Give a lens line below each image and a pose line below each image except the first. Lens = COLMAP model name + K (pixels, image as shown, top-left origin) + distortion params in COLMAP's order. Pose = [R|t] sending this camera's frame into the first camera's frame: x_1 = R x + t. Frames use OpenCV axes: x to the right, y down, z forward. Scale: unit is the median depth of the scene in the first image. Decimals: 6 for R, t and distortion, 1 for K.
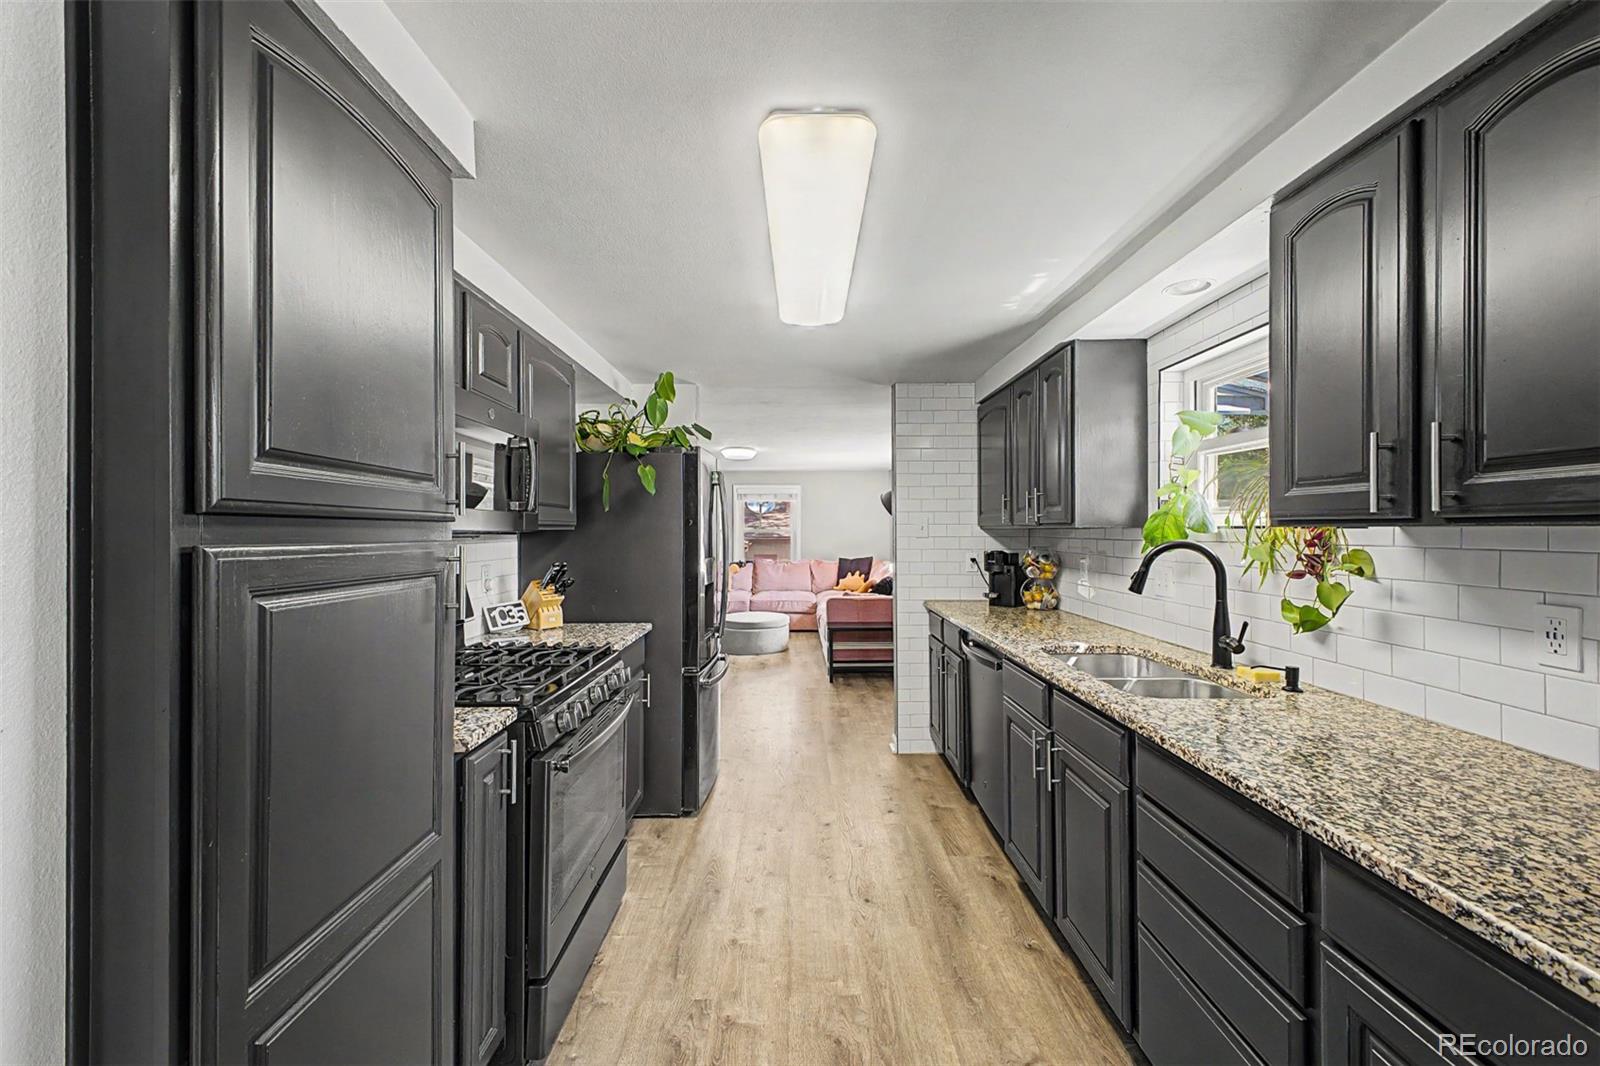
lens RADIAL K [[621.6, 0, 807.2], [0, 621.6, 528.7], [0, 0, 1]] dist [0.020510, -0.007840]
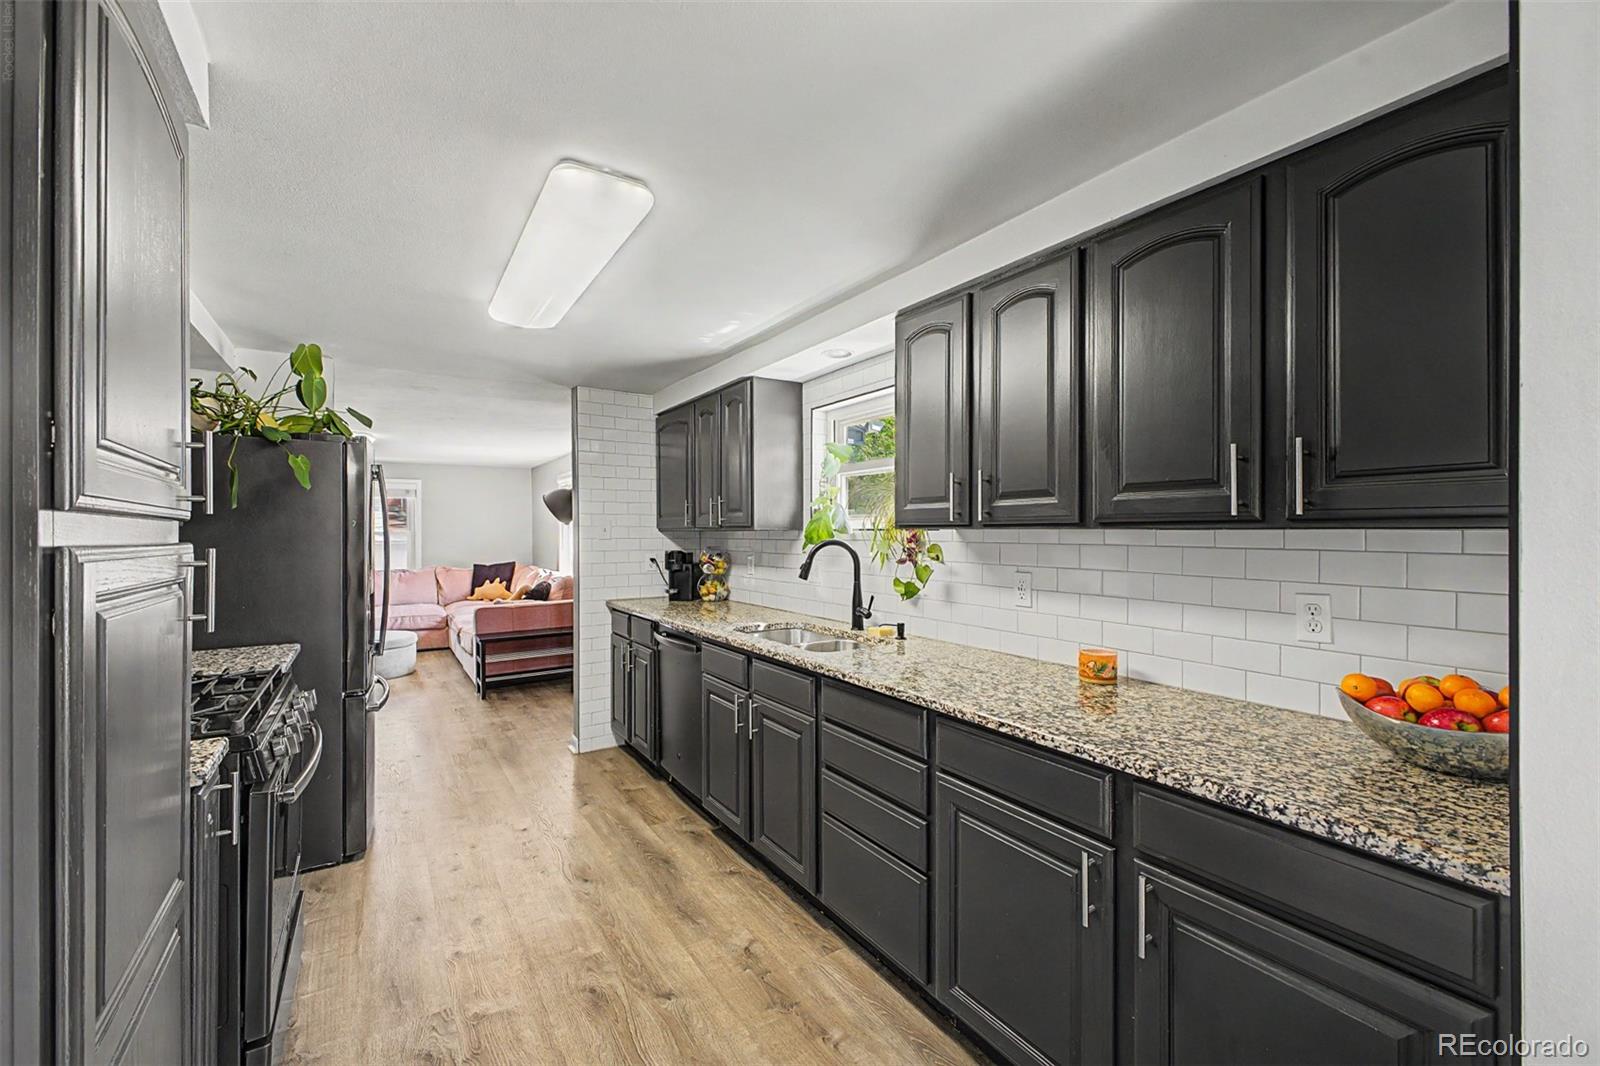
lens RADIAL K [[640.4, 0, 800.0], [0, 640.4, 533.0], [0, 0, 1]] dist [0.000632, -0.000342]
pose [[0.842291, -0.001261, 0.539022, -0.183556], [0.000108, 0.999998, 0.002170, 0.001983], [-0.539023, -0.001769, 0.842289, -0.112421]]
